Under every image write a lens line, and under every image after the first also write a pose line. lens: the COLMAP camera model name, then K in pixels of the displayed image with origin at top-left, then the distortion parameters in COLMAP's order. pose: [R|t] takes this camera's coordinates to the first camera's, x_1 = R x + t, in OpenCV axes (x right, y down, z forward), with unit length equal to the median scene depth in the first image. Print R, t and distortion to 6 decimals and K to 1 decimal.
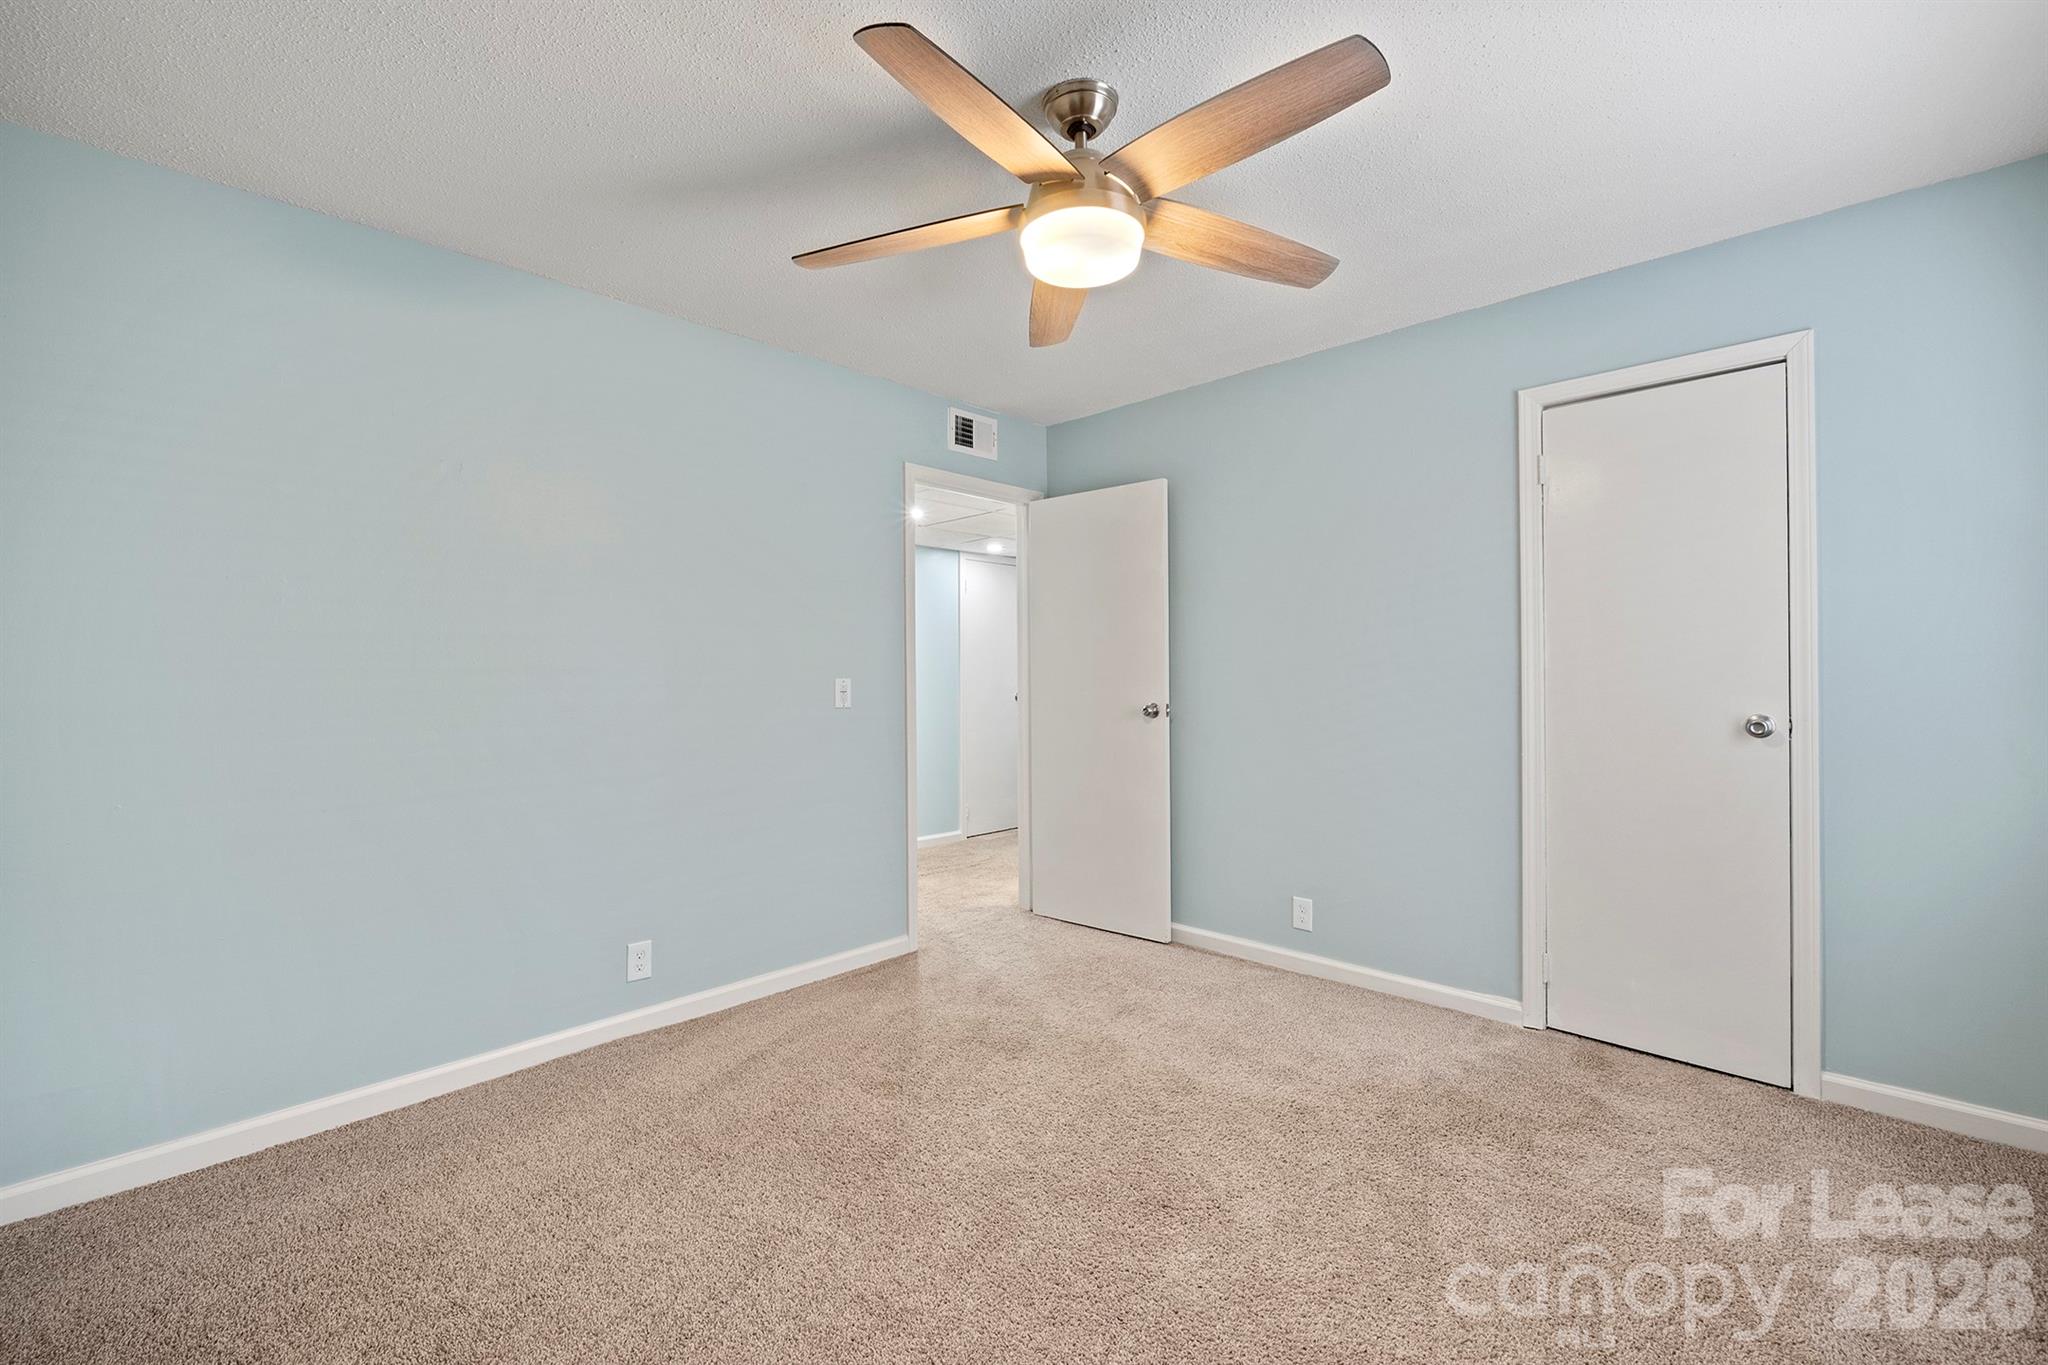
lens RADIAL K [[867.3, 0, 1022.9], [0, 867.3, 689.3], [0, 0, 1]] dist [-0.006602, -0.000247]
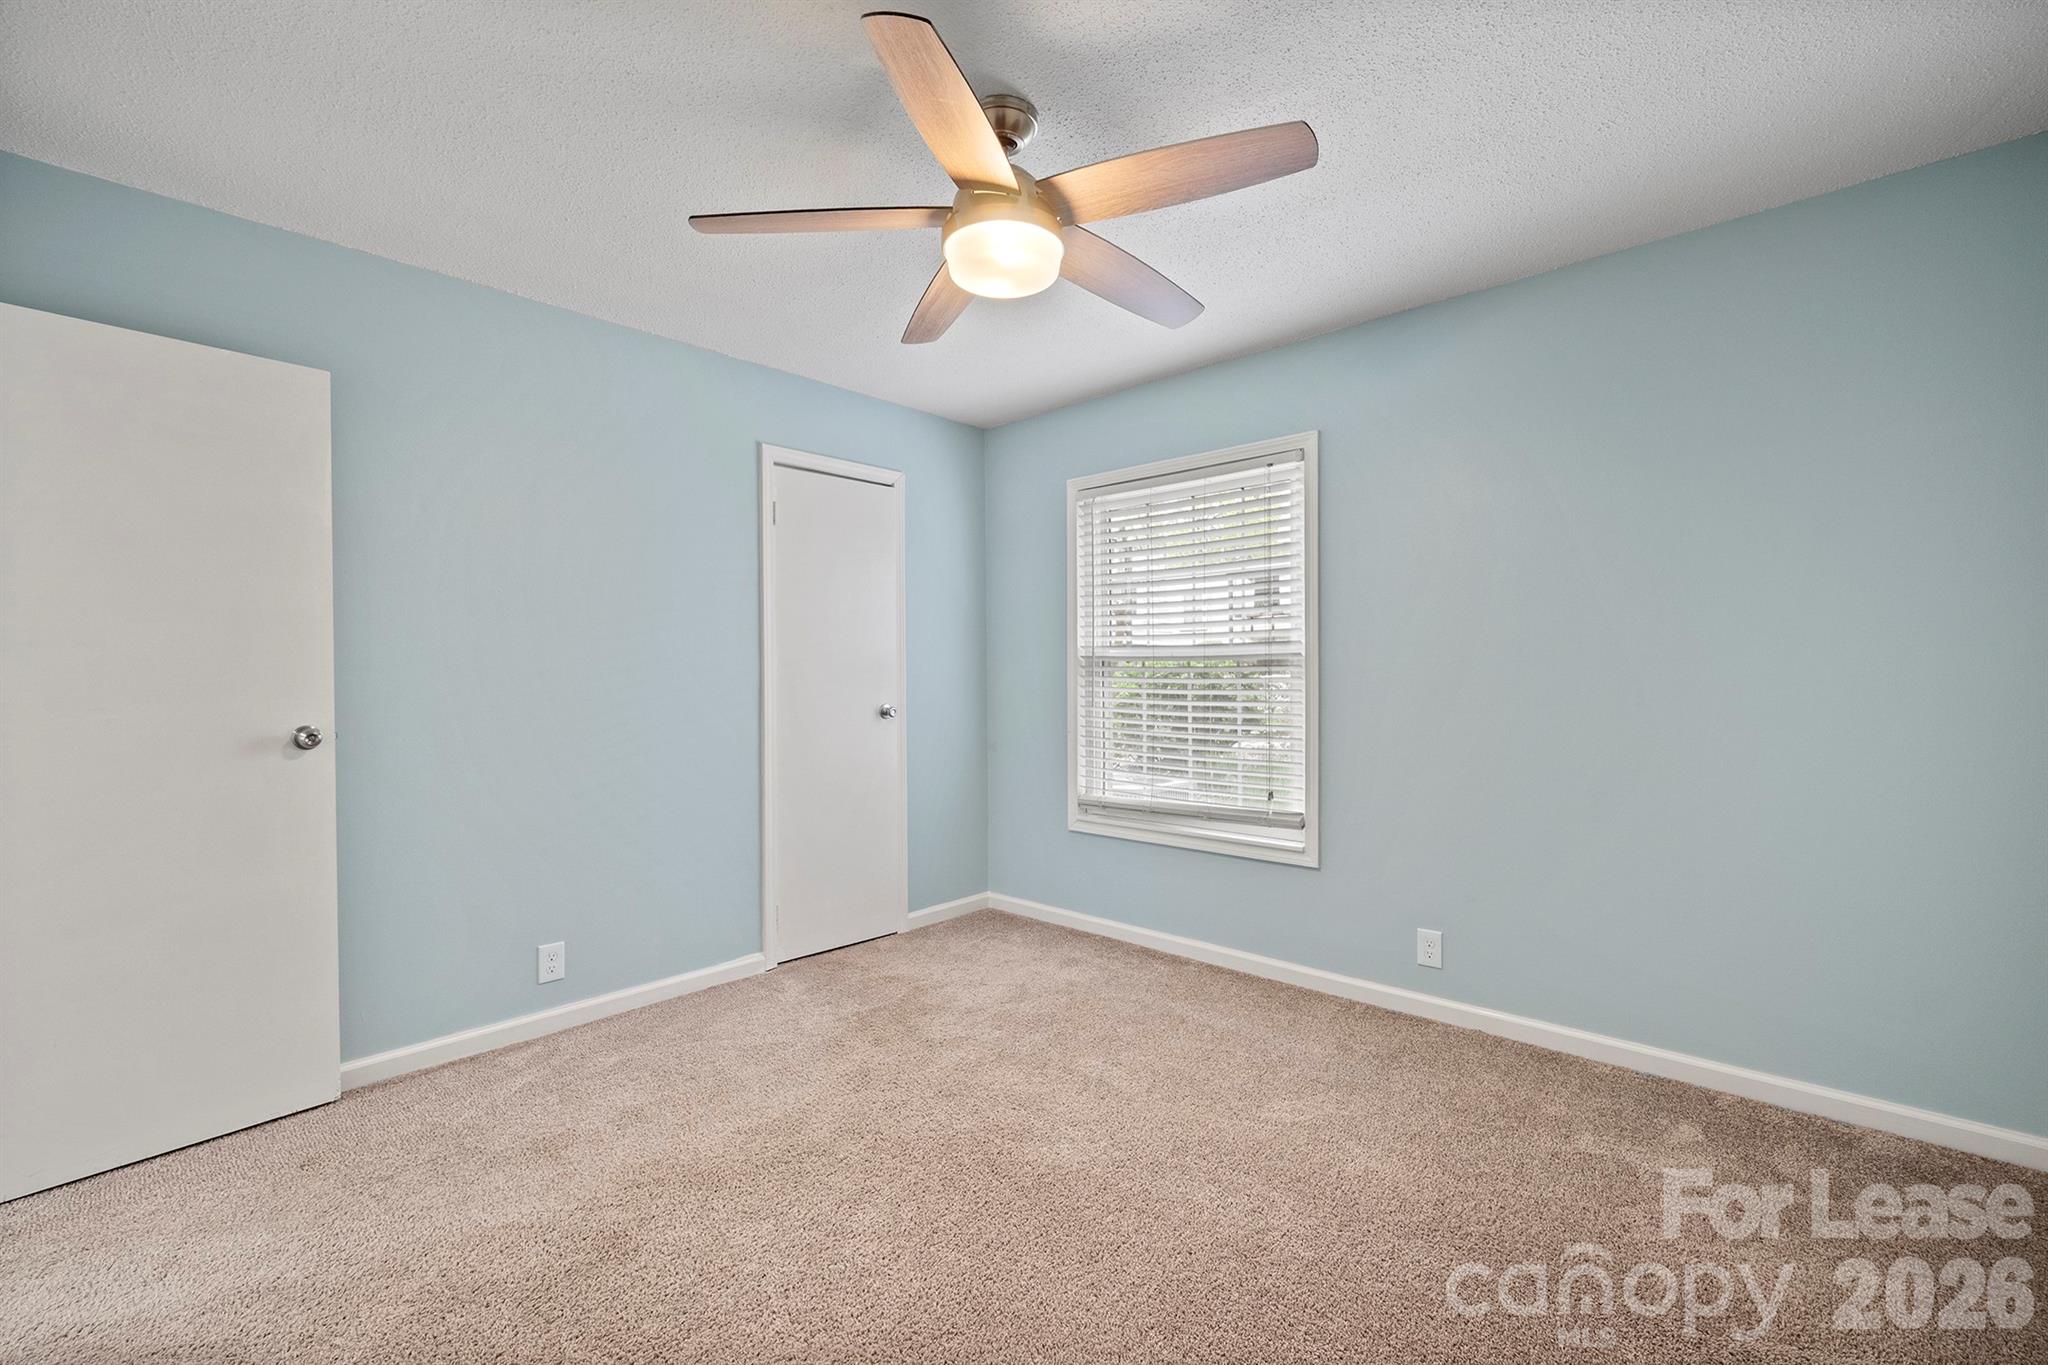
lens RADIAL K [[867.3, 0, 1022.9], [0, 867.3, 689.3], [0, 0, 1]] dist [-0.006602, -0.000247]
pose [[-0.021617, -0.007581, 0.999738, -0.607464], [0.025534, 0.999641, 0.008132, -0.002477], [-0.999440, 0.025703, -0.021416, 0.633349]]
